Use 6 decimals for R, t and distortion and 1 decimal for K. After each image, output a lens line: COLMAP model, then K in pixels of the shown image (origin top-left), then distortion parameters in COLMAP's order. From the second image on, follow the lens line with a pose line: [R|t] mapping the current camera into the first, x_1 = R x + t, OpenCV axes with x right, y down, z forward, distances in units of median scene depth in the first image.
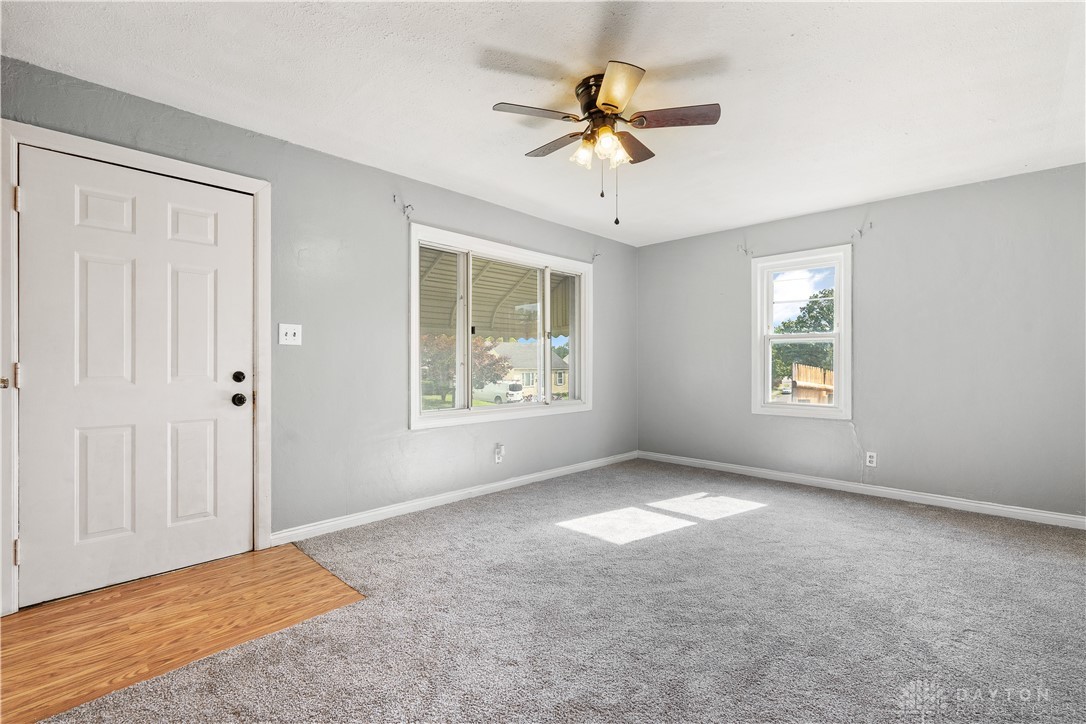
lens RADIAL K [[498.3, 0, 539.2], [0, 498.3, 364.7], [0, 0, 1]] dist [0.008329, 0.000338]
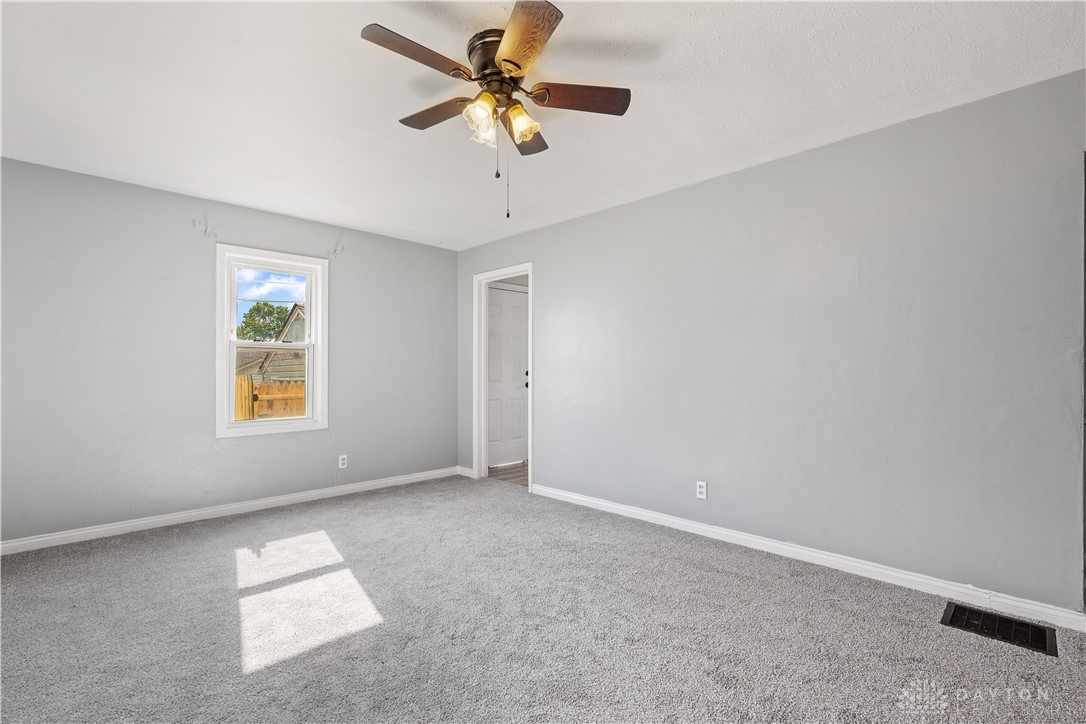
lens RADIAL K [[498.3, 0, 547.3], [0, 498.3, 367.3], [0, 0, 1]] dist [0.008329, 0.000338]
pose [[0.004941, 0.005801, 0.999971, -0.508342], [0.008089, 0.999950, -0.005841, -0.008505], [-0.999955, 0.008118, 0.004894, 0.657598]]
